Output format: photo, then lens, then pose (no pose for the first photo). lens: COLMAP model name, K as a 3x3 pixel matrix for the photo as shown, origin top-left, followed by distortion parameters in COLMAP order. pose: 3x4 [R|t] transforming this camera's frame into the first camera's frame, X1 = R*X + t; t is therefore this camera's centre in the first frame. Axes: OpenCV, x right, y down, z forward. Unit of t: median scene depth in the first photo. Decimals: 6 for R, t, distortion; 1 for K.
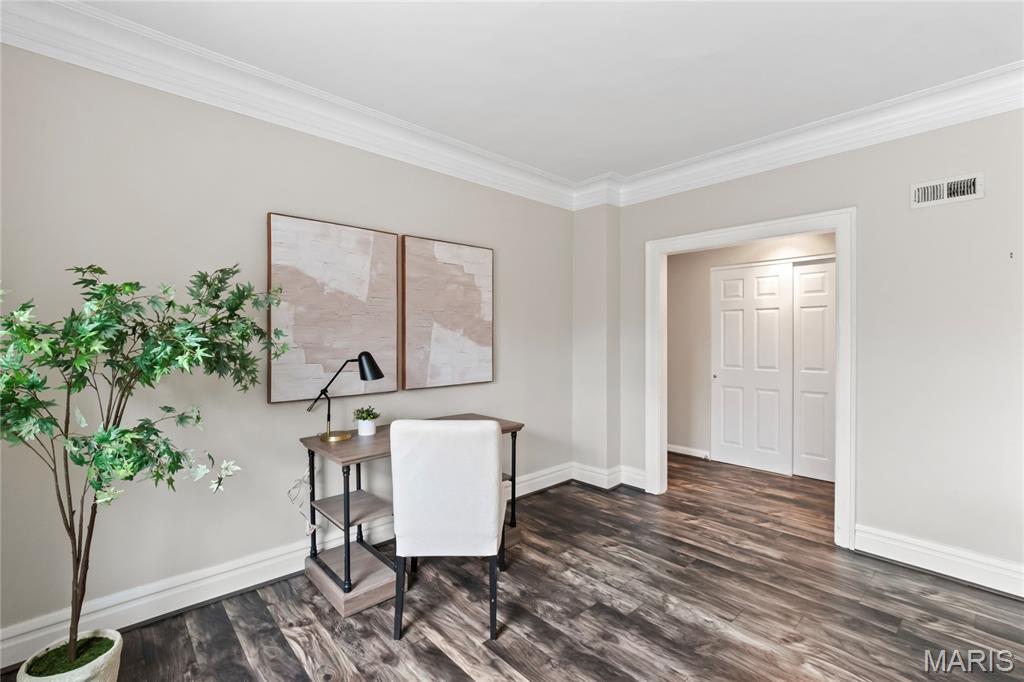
lens RADIAL K [[459.0, 0, 512.0], [0, 459.0, 341.0], [0, 0, 1]] dist [-0.002658, -0.000818]
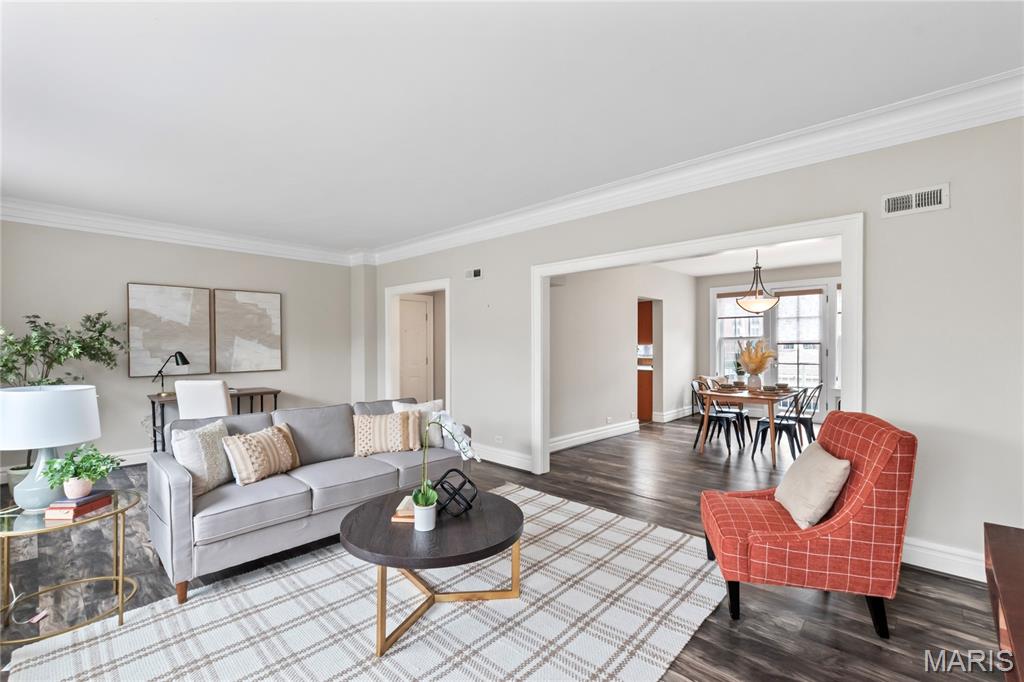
lens RADIAL K [[448.0, 0, 508.4], [0, 448.0, 351.2], [0, 0, 1]] dist [-0.001177, -0.000029]
pose [[0.996867, -0.003658, 0.079012, 0.960360], [0.003012, 0.999961, 0.008296, 0.009727], [-0.079039, -0.008032, 0.996839, -1.072858]]
